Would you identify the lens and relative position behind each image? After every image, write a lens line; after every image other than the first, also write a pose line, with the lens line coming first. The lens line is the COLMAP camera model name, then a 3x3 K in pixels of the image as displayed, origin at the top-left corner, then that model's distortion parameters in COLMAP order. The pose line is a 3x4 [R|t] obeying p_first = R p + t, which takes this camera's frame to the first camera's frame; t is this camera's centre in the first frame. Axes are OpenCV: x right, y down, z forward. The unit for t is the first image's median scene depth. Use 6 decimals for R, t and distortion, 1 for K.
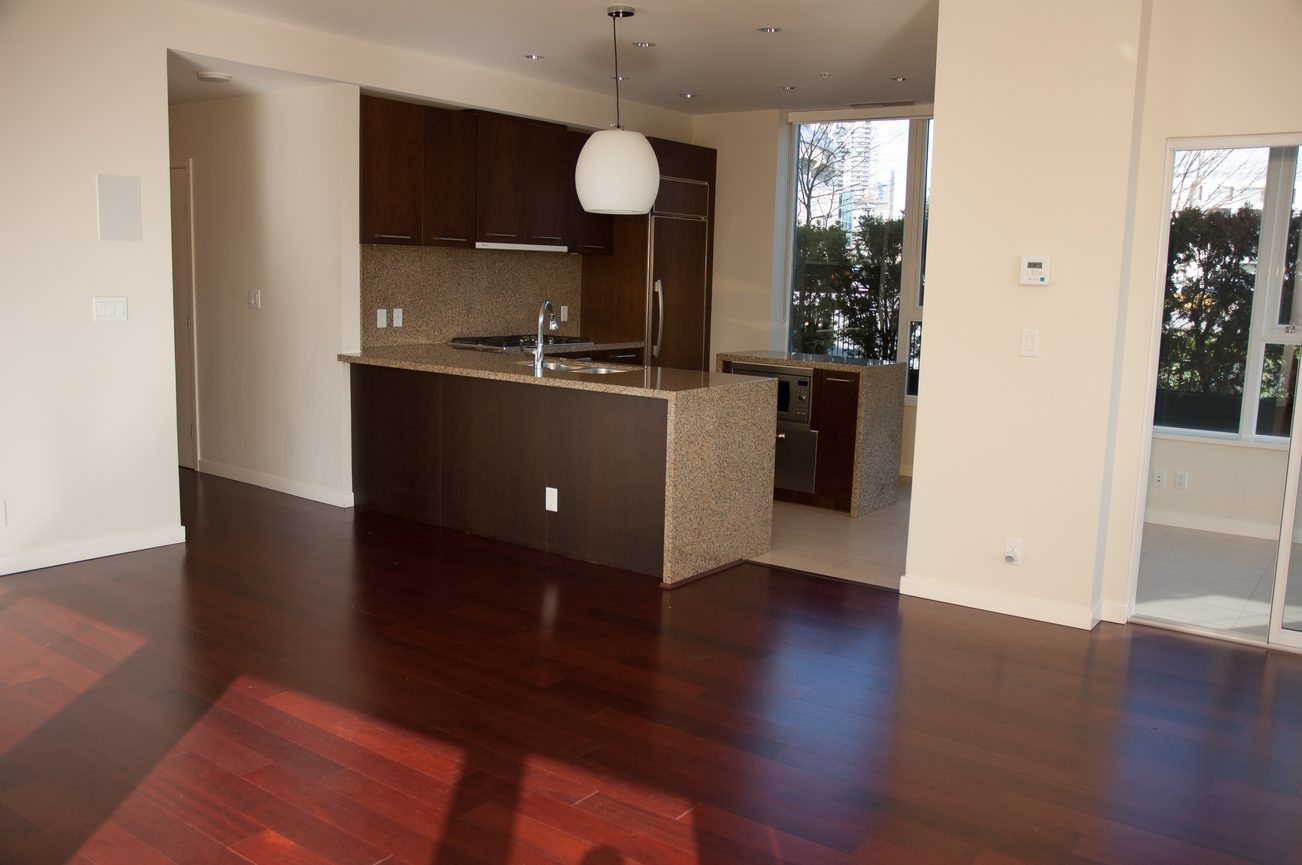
lens RADIAL K [[1081.6, 0, 651.0], [0, 1081.6, 432.5], [0, 0, 1]] dist [-0.133889, 0.158382]
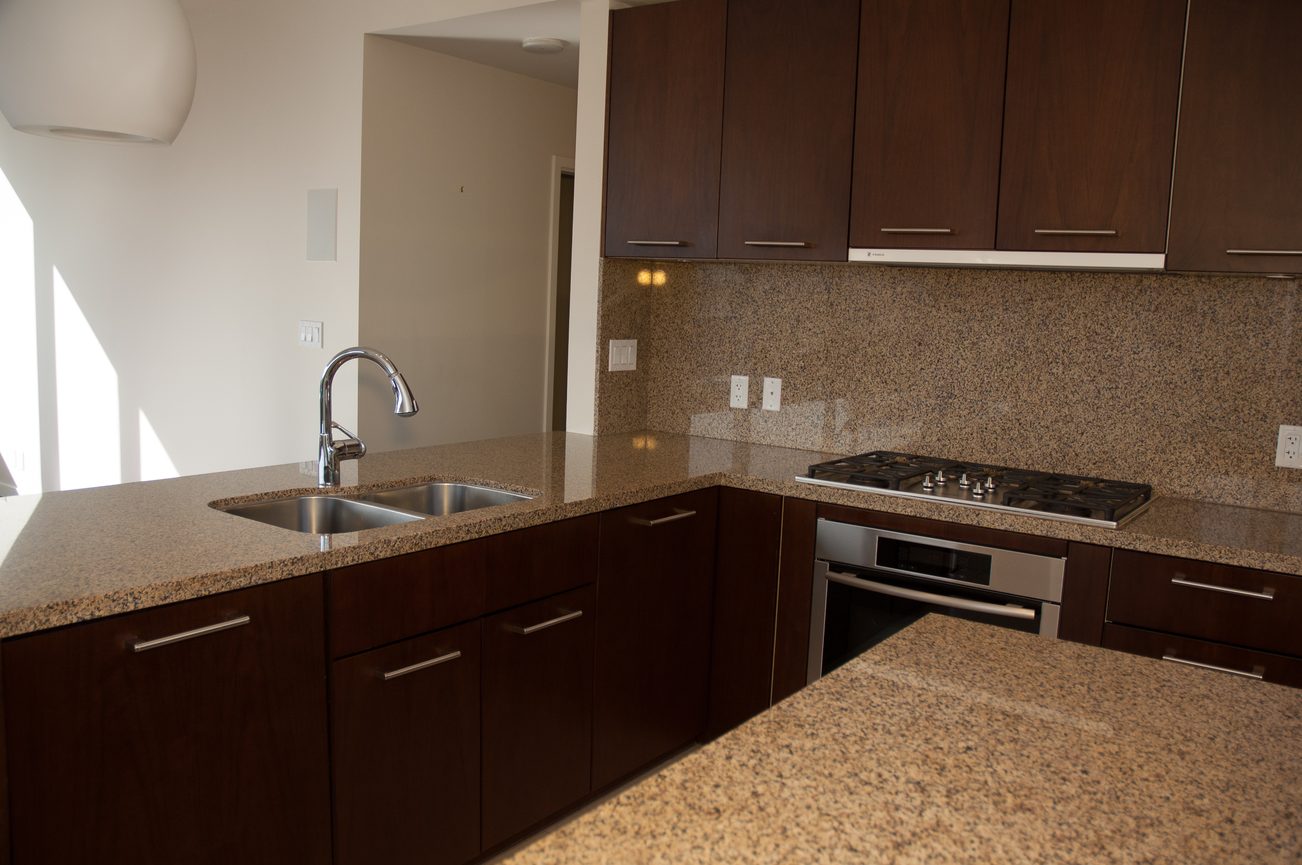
lens RADIAL K [[1081.6, 0, 651.0], [0, 1081.6, 432.5], [0, 0, 1]] dist [-0.133889, 0.158382]
pose [[0.041079, 0.098551, -0.994284, 0.309069], [-0.188858, 0.977951, 0.089130, -0.125621], [0.981145, 0.184117, 0.058786, 0.912418]]
